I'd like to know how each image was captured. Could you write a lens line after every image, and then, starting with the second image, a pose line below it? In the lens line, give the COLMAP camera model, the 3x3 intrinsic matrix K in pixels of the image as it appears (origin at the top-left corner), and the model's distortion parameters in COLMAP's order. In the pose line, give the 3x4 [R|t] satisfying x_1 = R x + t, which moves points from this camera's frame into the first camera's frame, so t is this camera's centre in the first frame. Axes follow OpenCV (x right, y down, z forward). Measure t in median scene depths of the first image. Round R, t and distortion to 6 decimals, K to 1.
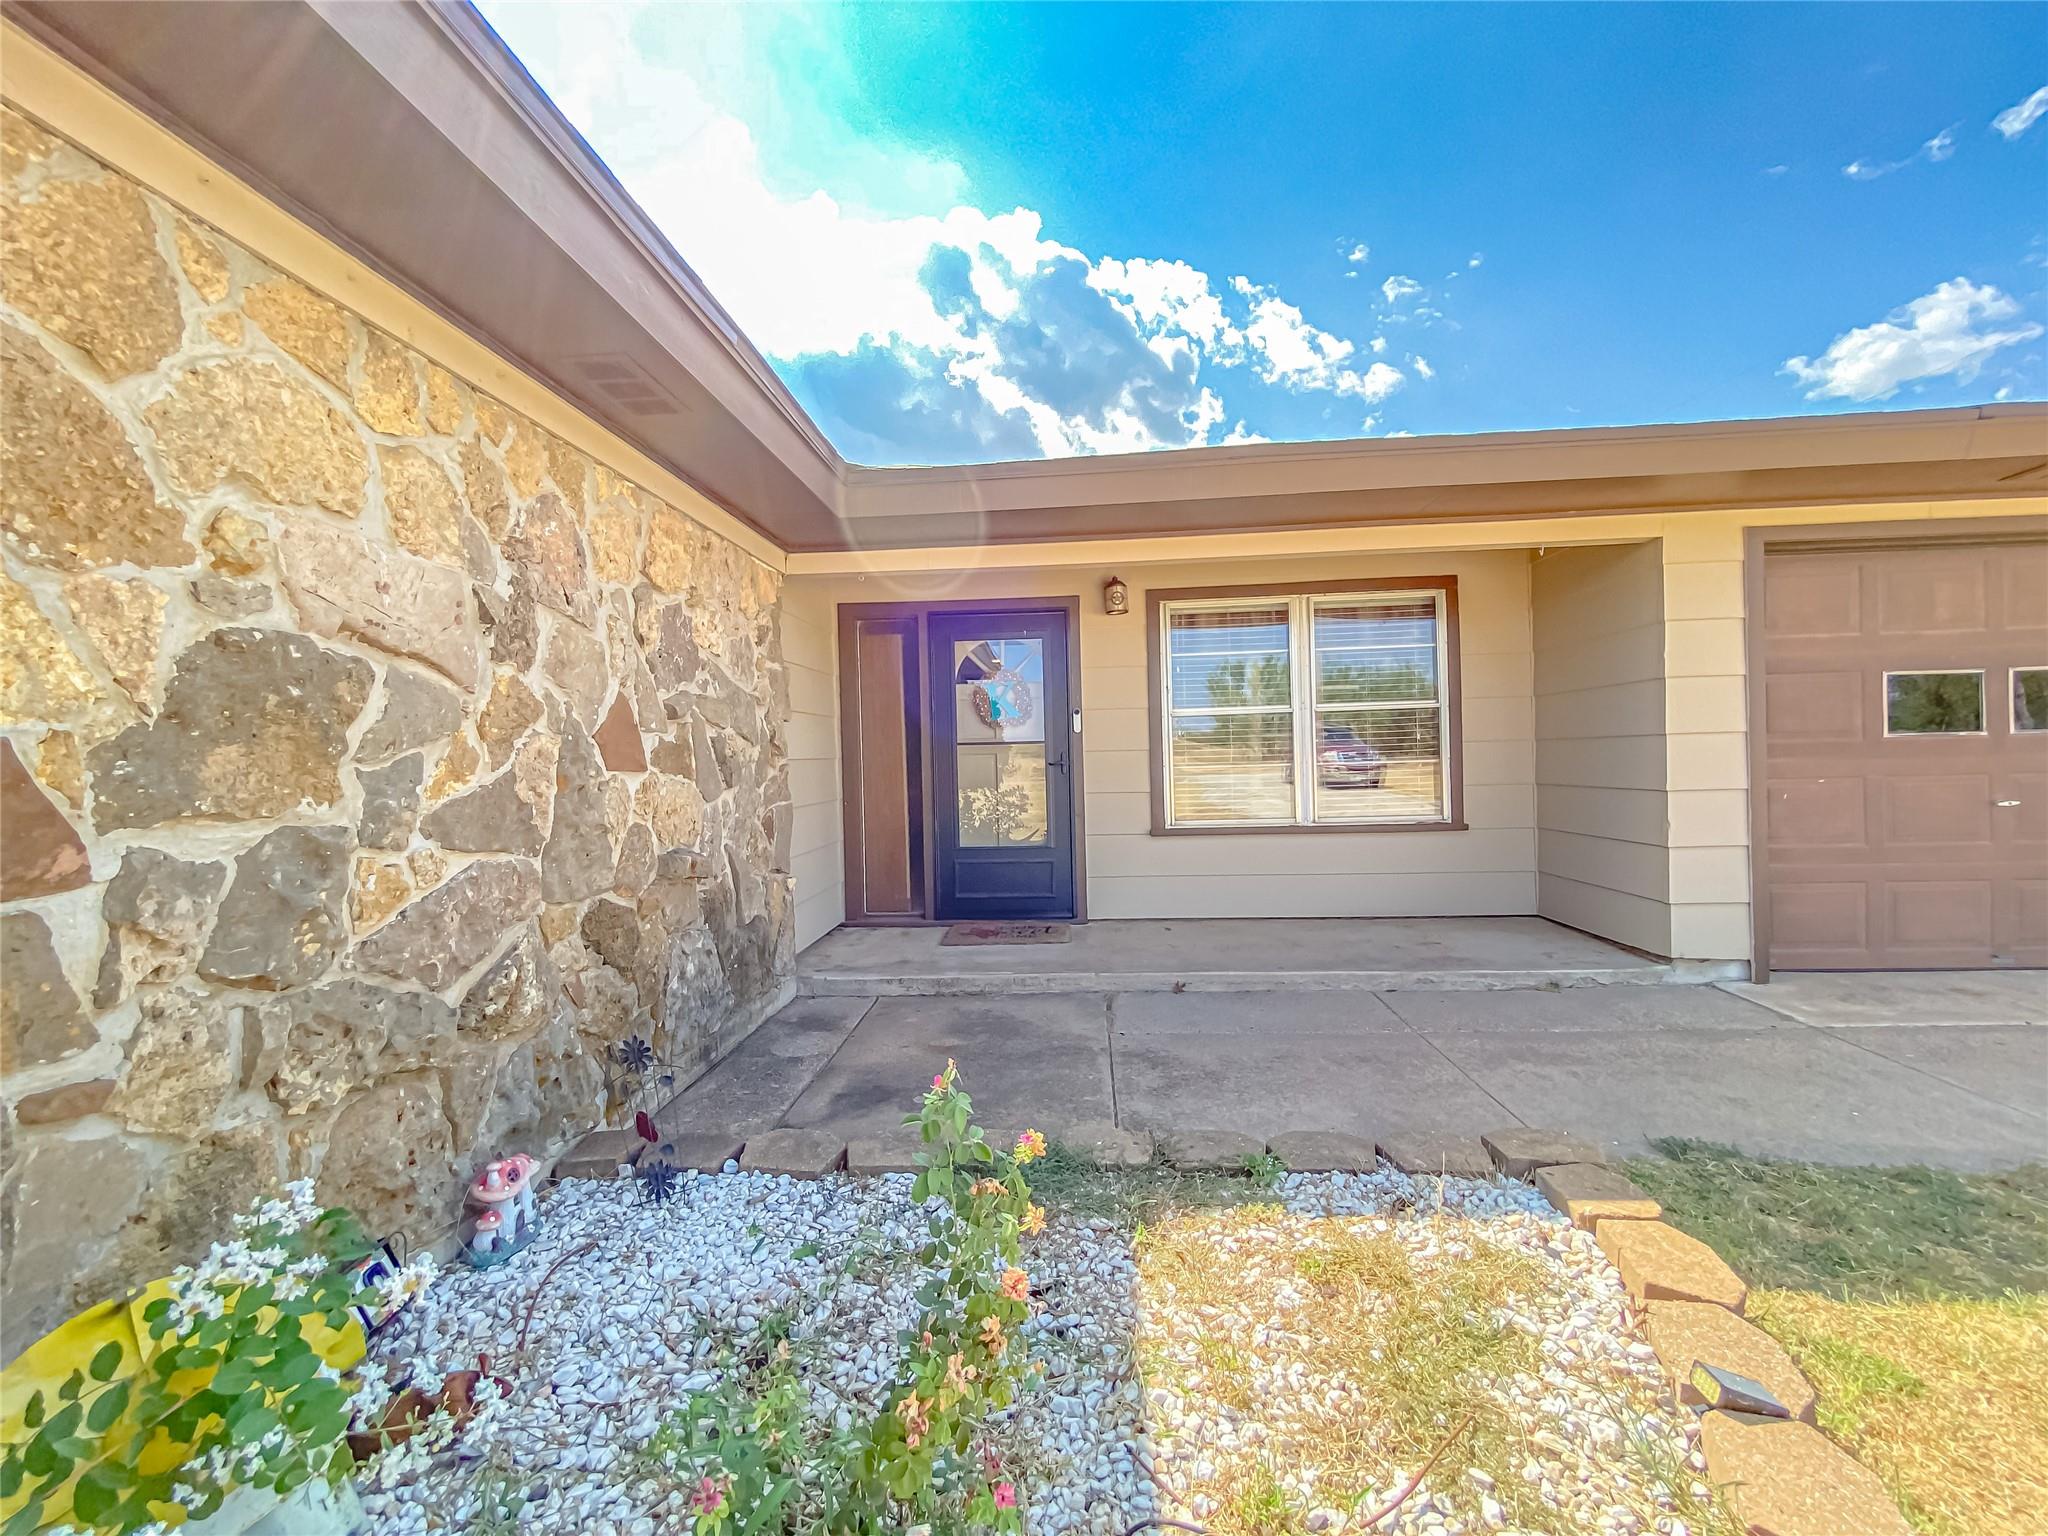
lens RADIAL K [[828.7, 0, 1029.5], [0, 828.7, 772.2], [0, 0, 1]] dist [0.002271, -0.002357]
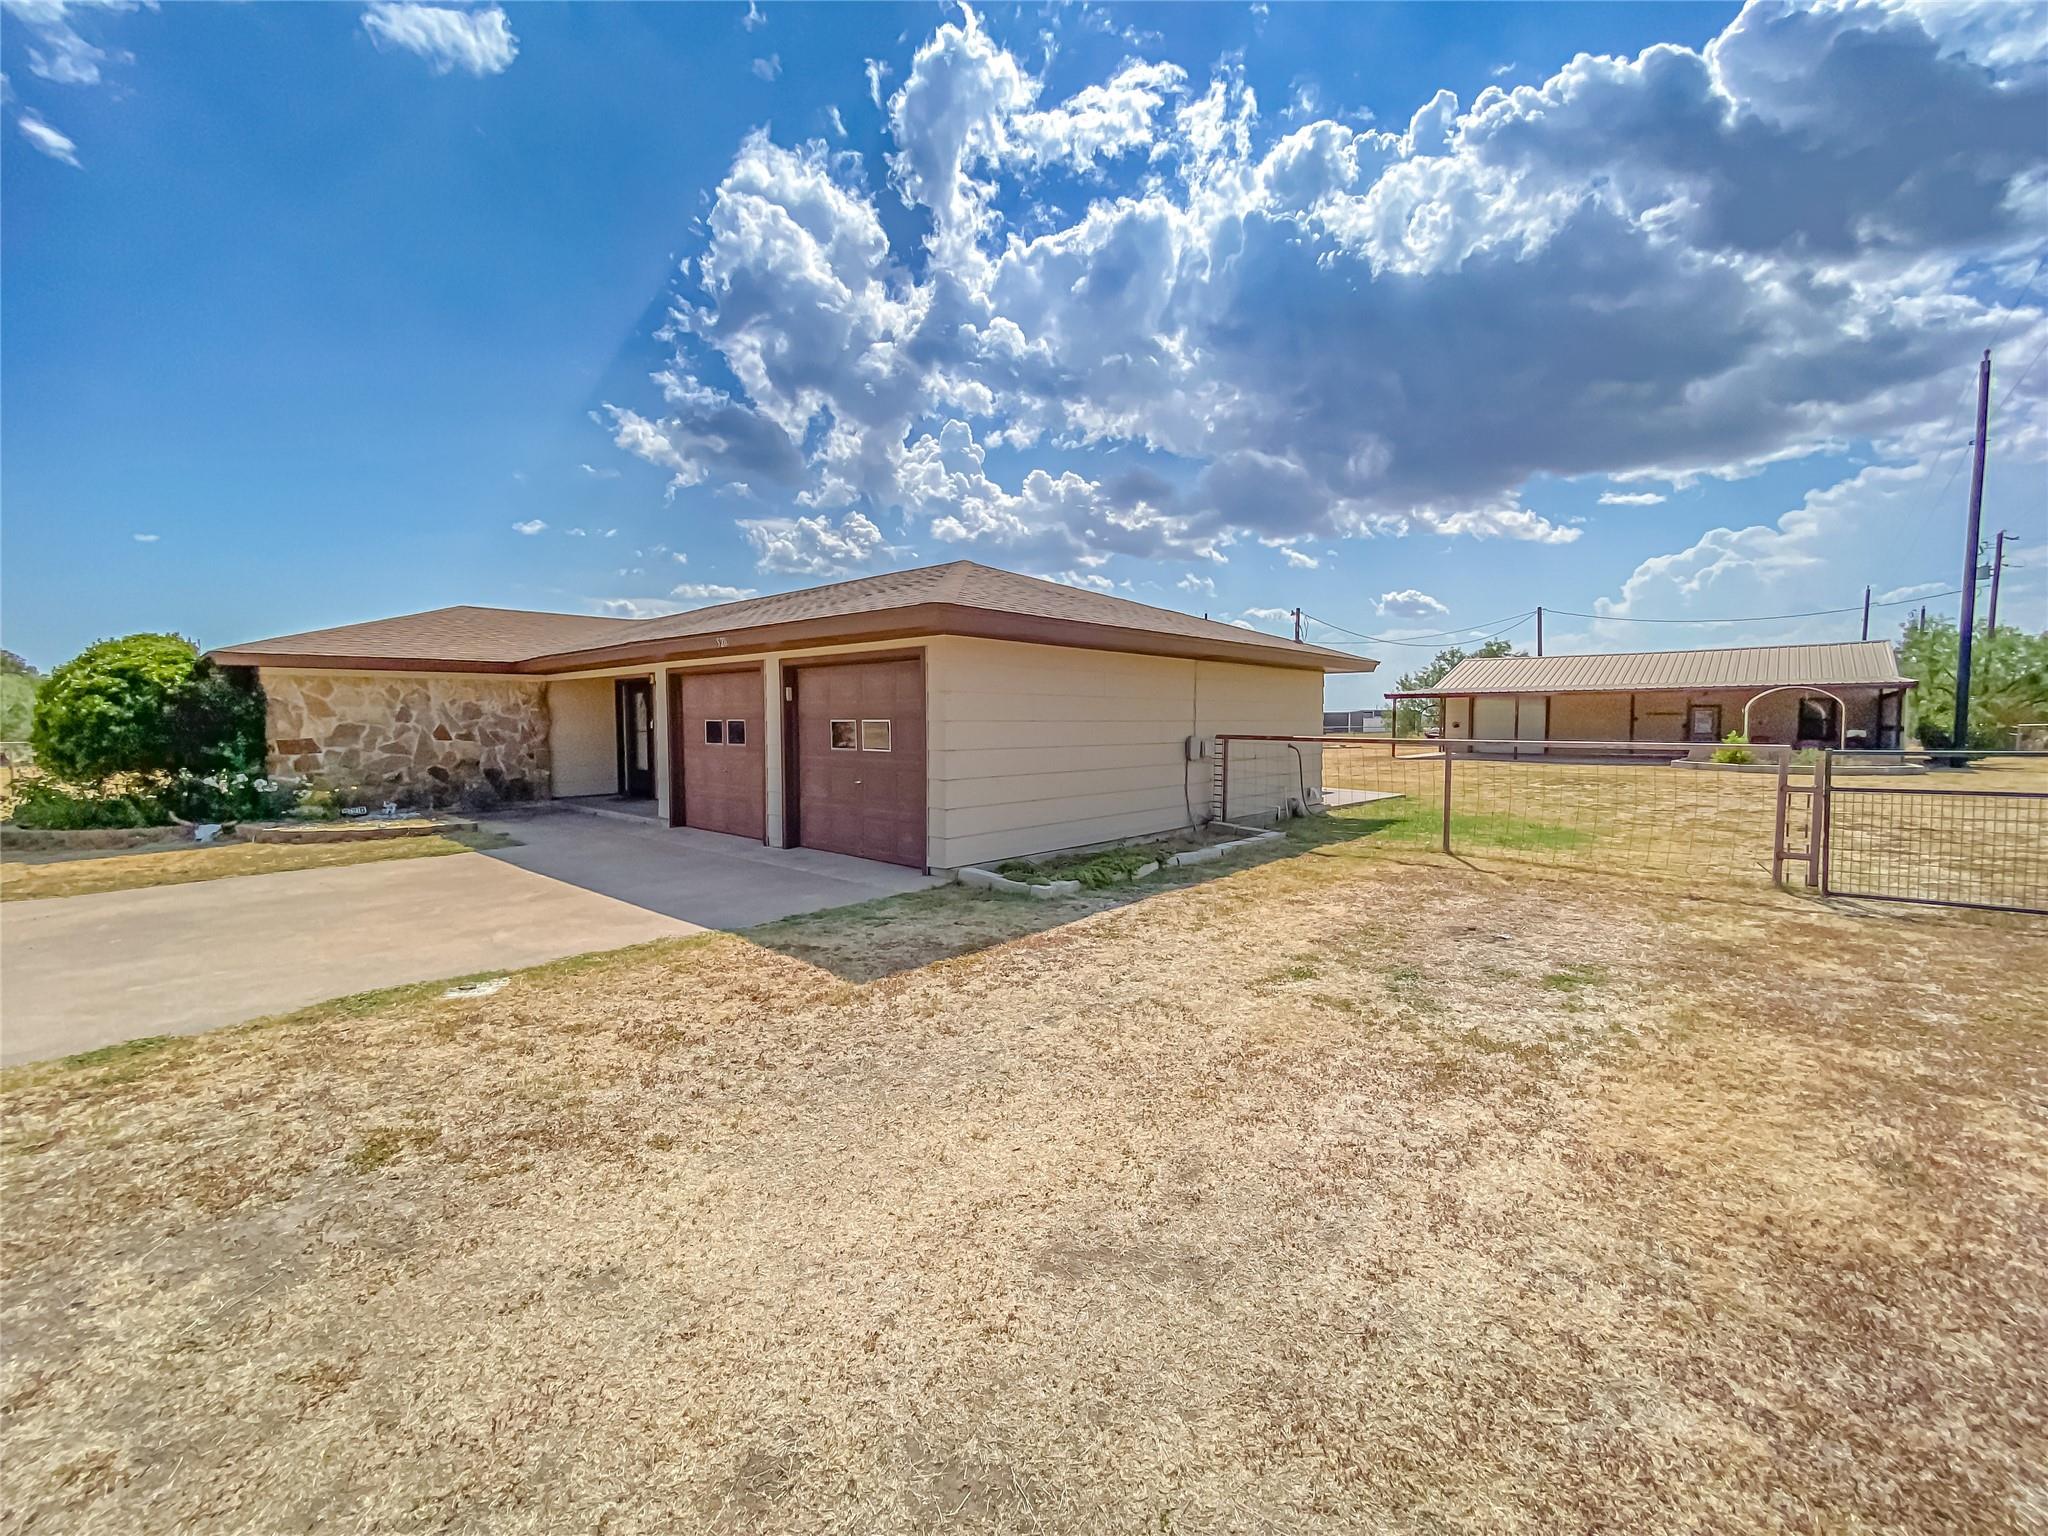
lens RADIAL K [[828.7, 0, 1029.5], [0, 828.7, 772.2], [0, 0, 1]] dist [0.002271, -0.002357]
pose [[0.804040, 0.061734, -0.591362, 7.294502], [-0.027276, 0.997378, 0.067033, -0.331000], [0.593949, -0.037767, 0.803616, -1.221860]]
